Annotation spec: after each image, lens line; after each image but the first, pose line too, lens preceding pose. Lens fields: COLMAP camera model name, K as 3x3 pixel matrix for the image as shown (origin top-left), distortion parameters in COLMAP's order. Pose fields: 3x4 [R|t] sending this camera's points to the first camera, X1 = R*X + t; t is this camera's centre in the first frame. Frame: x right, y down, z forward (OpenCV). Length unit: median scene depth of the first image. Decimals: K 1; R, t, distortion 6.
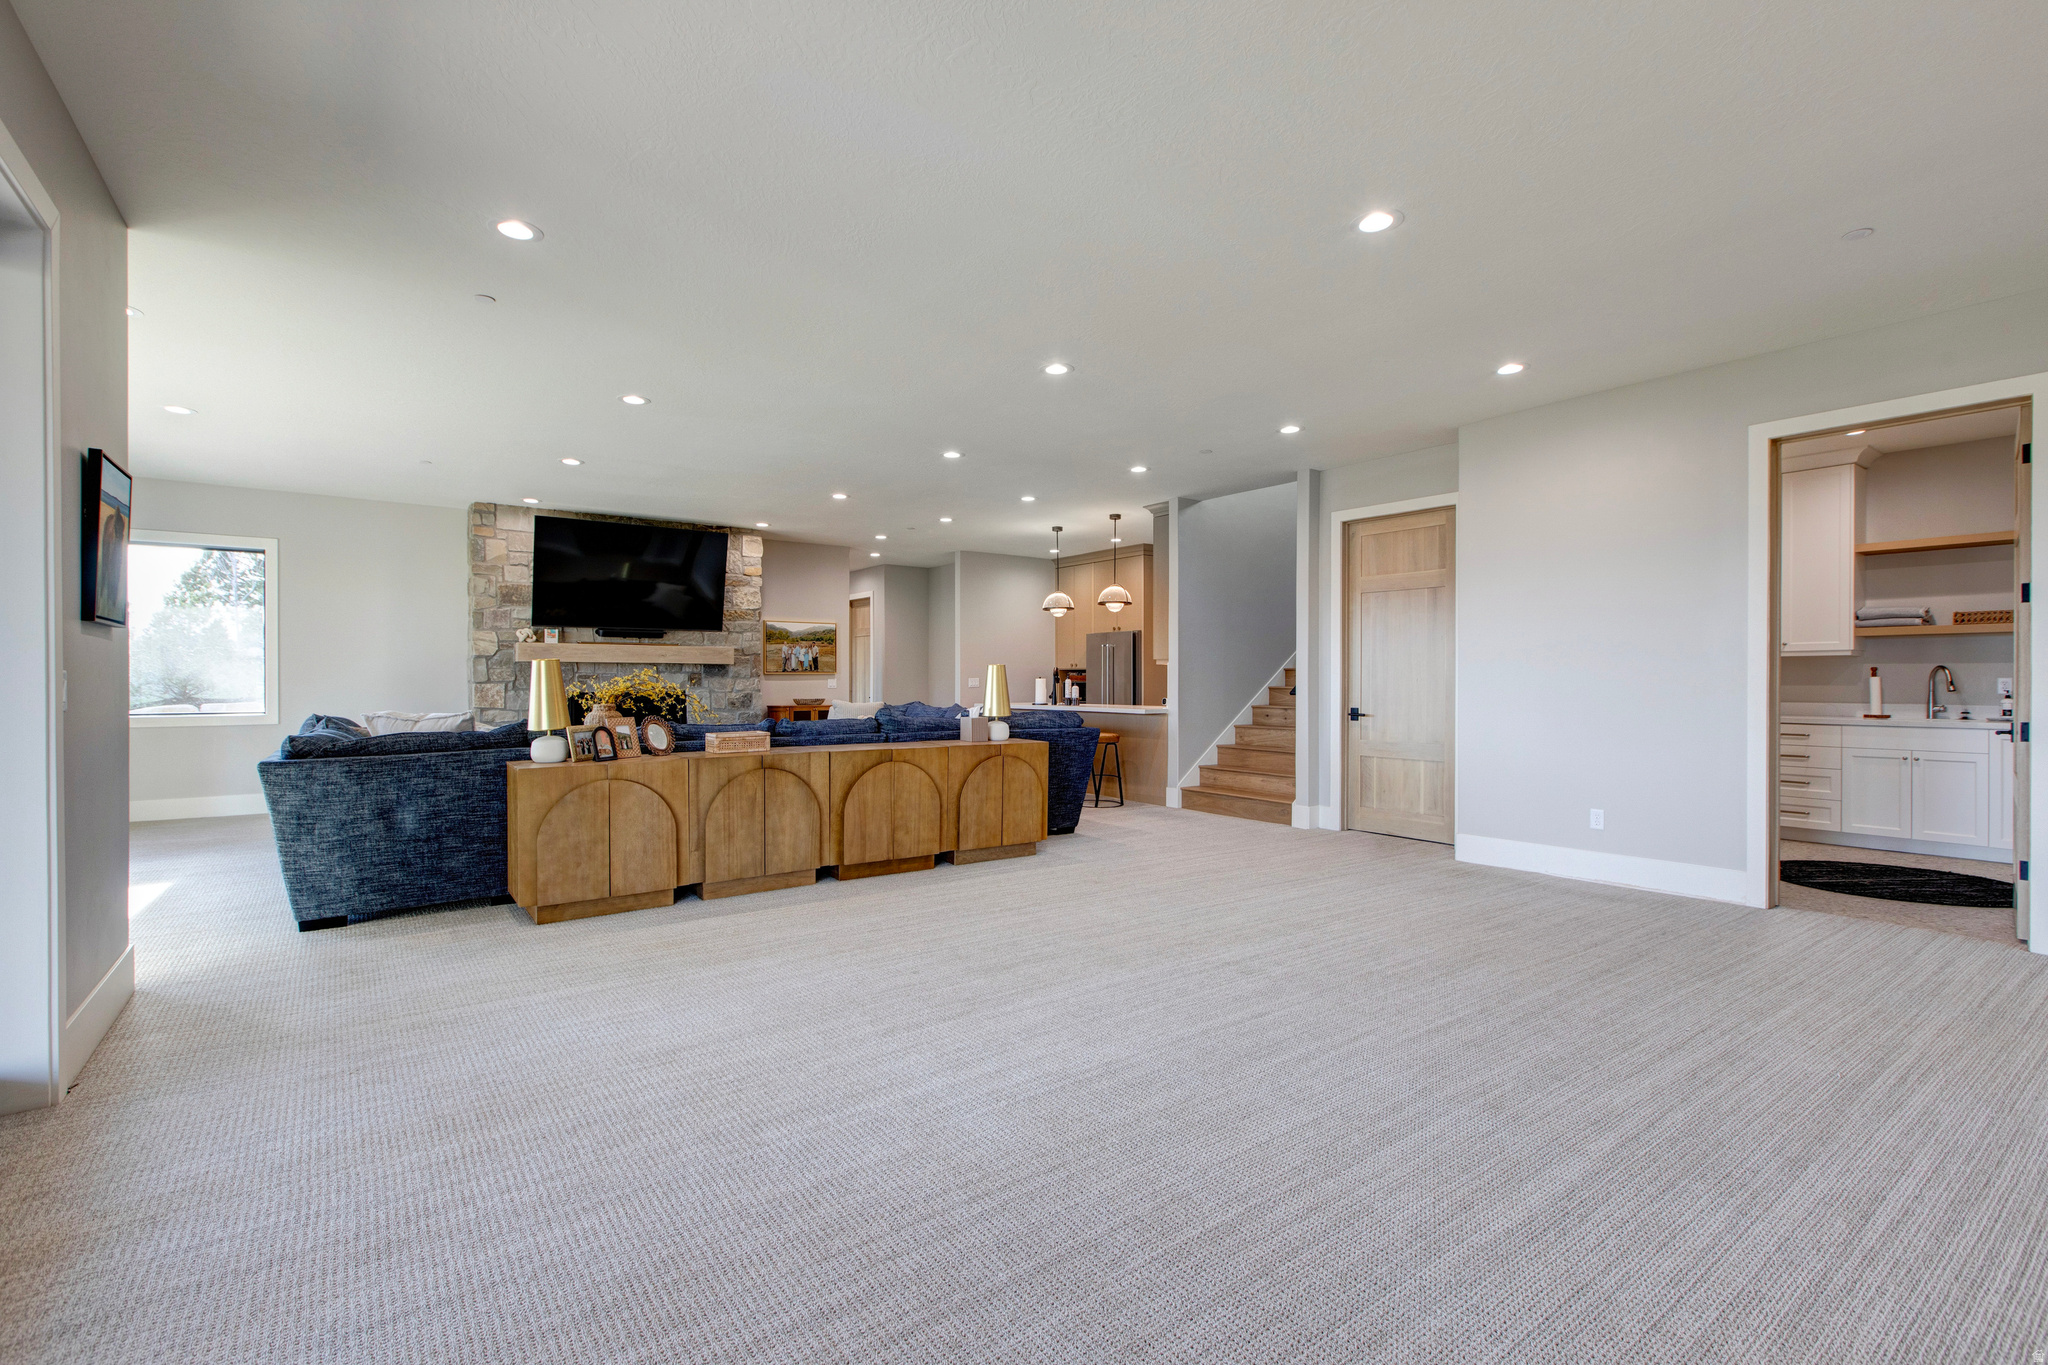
lens RADIAL K [[921.1, 0, 990.8], [0, 921.1, 679.6], [0, 0, 1]] dist [0.001517, 0.000043]
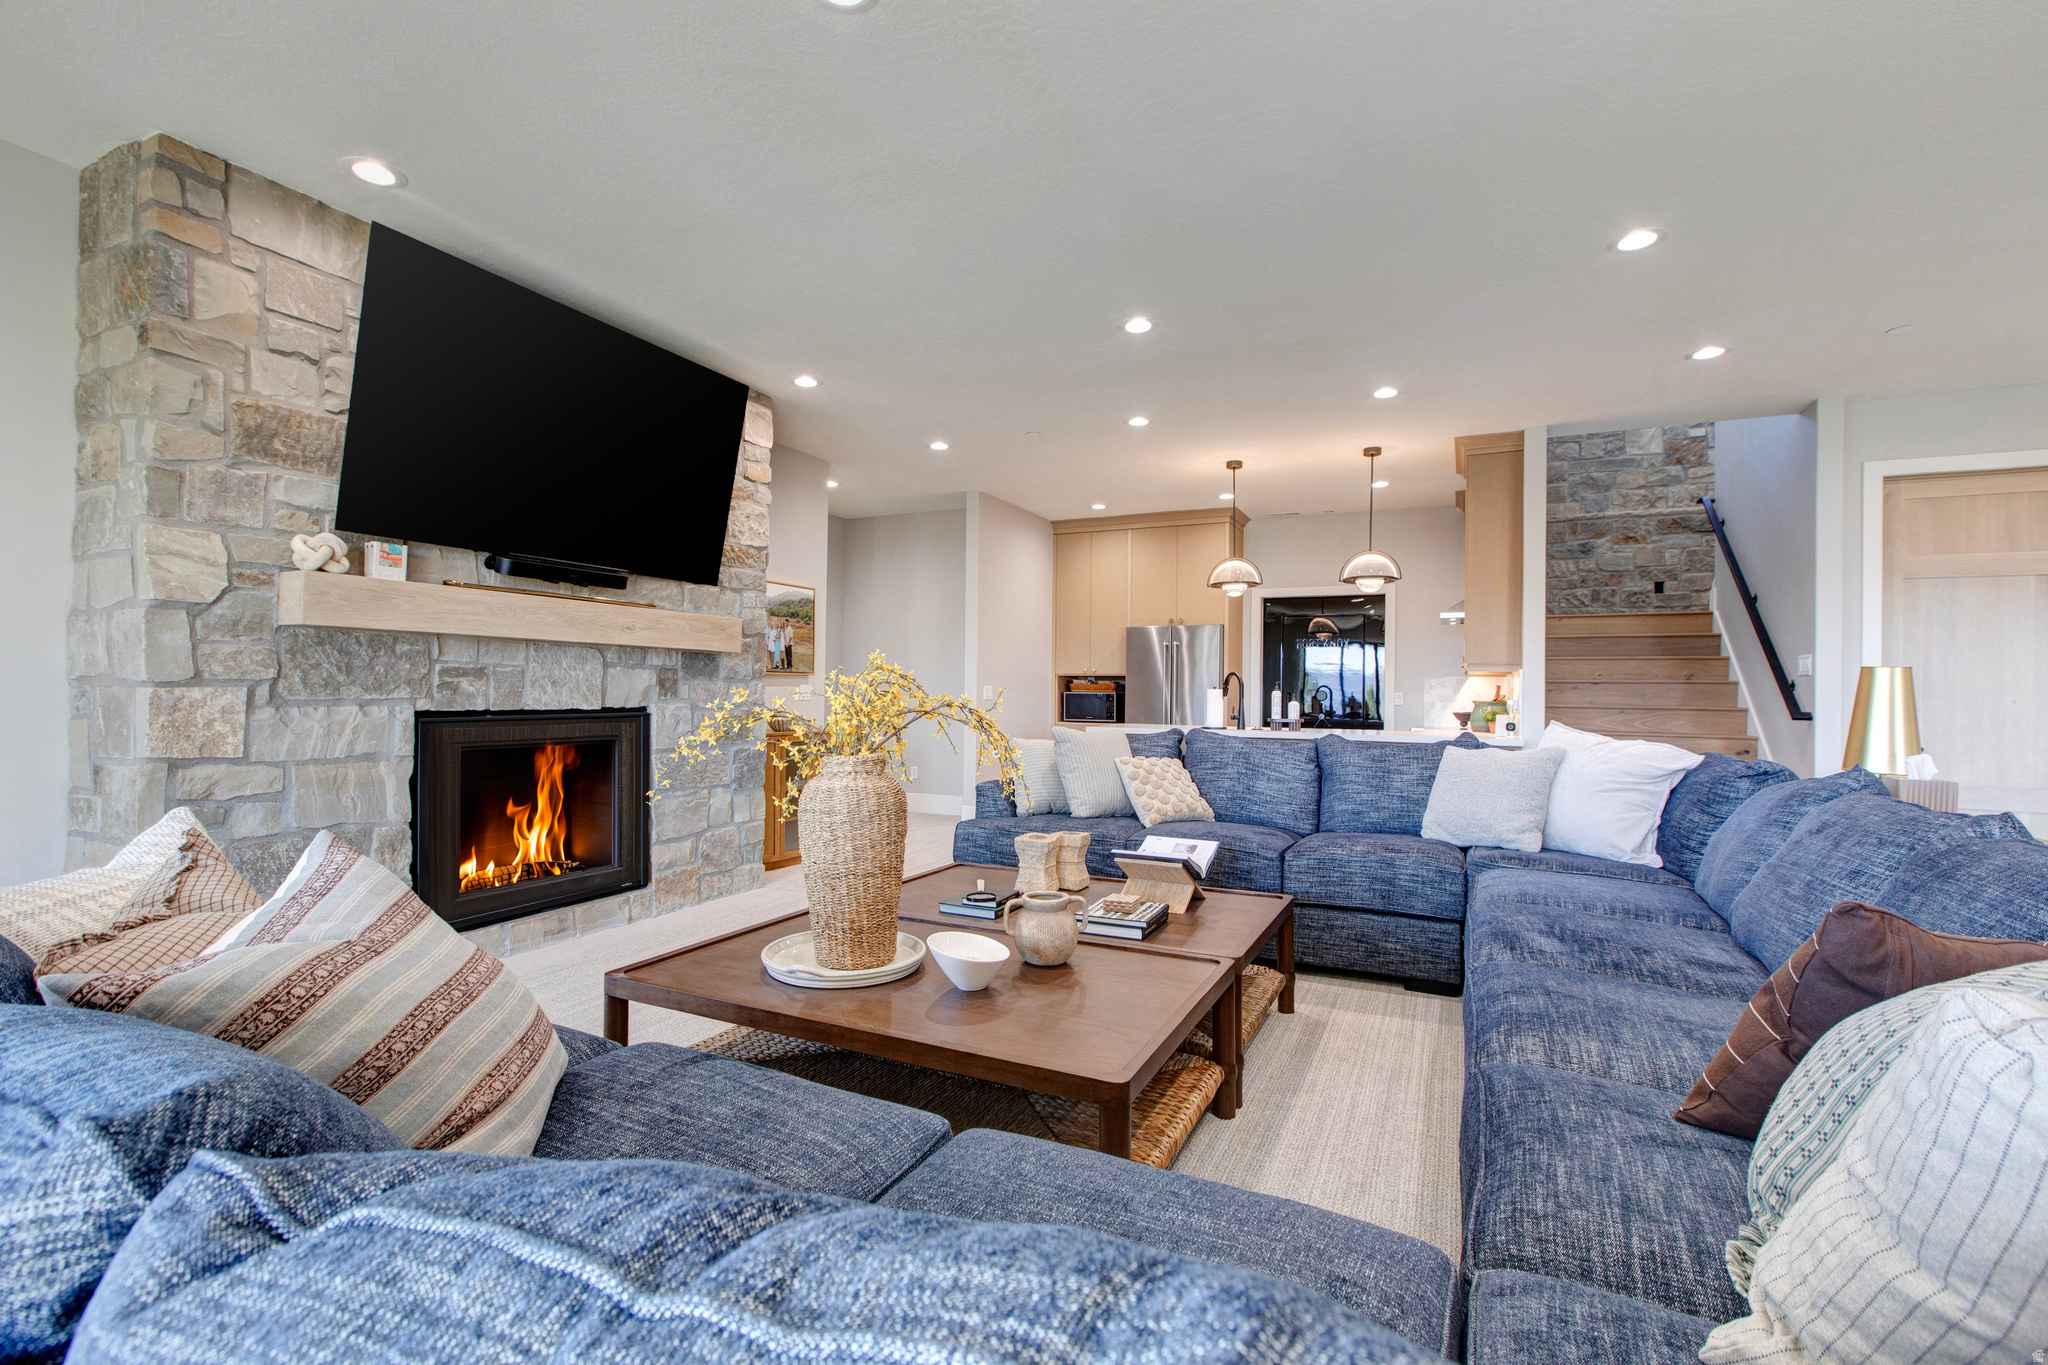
lens RADIAL K [[927.4, 0, 1014.6], [0, 927.4, 685.1], [0, 0, 1]] dist [-0.001773, -0.000677]
pose [[0.878264, 0.013972, 0.477972, -0.390591], [-0.012303, 0.999902, -0.006622, 0.002278], [-0.478018, -0.000064, 0.878350, 0.492979]]
